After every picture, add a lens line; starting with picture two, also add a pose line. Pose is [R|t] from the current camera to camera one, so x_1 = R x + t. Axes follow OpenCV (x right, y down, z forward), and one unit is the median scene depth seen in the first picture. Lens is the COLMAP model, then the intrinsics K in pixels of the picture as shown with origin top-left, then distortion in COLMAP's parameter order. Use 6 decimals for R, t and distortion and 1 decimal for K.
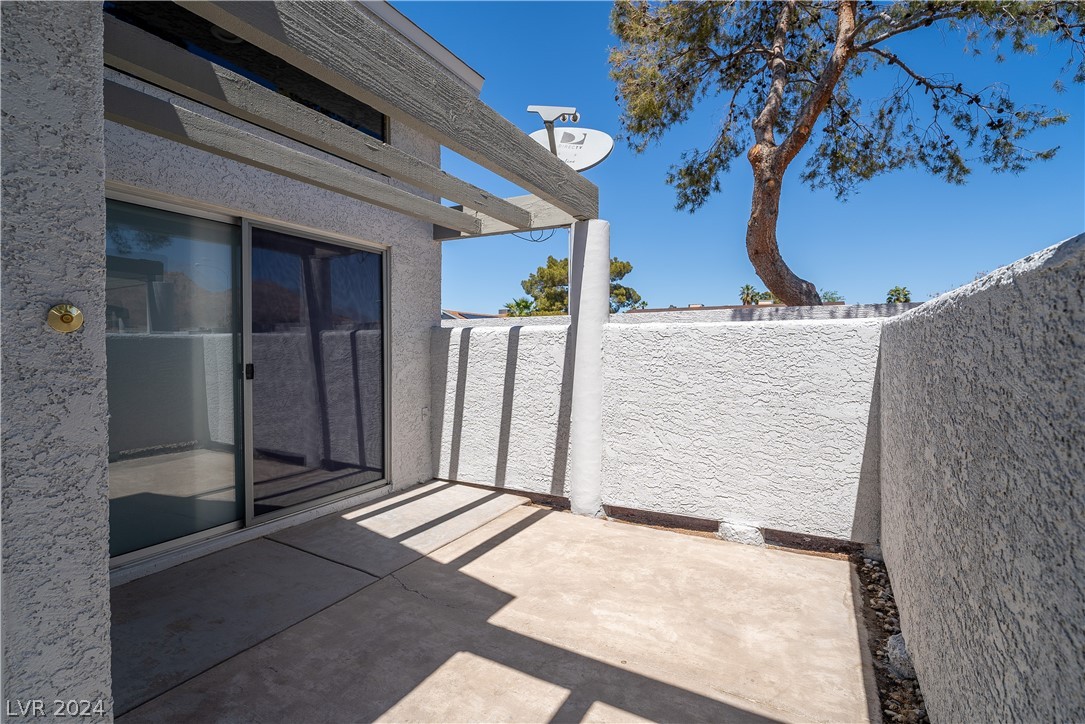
lens RADIAL K [[508.6, 0, 542.4], [0, 508.6, 360.4], [0, 0, 1]] dist [-0.003062, -0.001612]
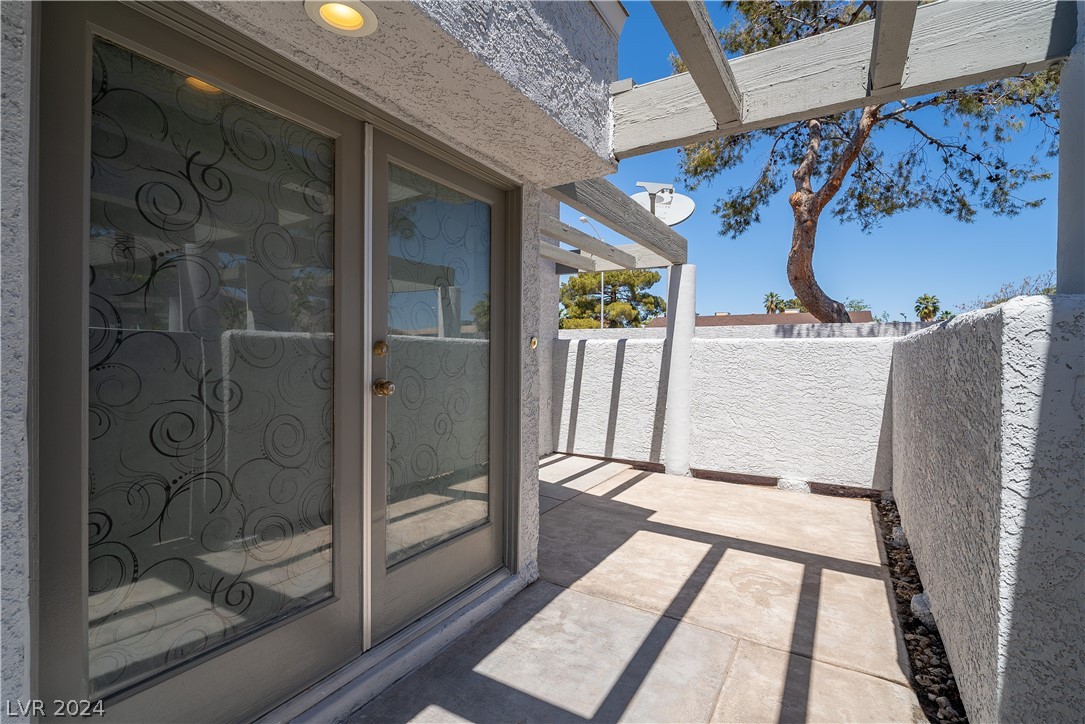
lens RADIAL K [[508.6, 0, 541.6], [0, 508.6, 359.8], [0, 0, 1]] dist [-0.003062, -0.001612]
pose [[0.999209, 0.009052, -0.038712, -0.227924], [-0.009538, 0.999878, -0.012401, 0.007496], [0.038595, 0.012761, 0.999173, -0.394327]]
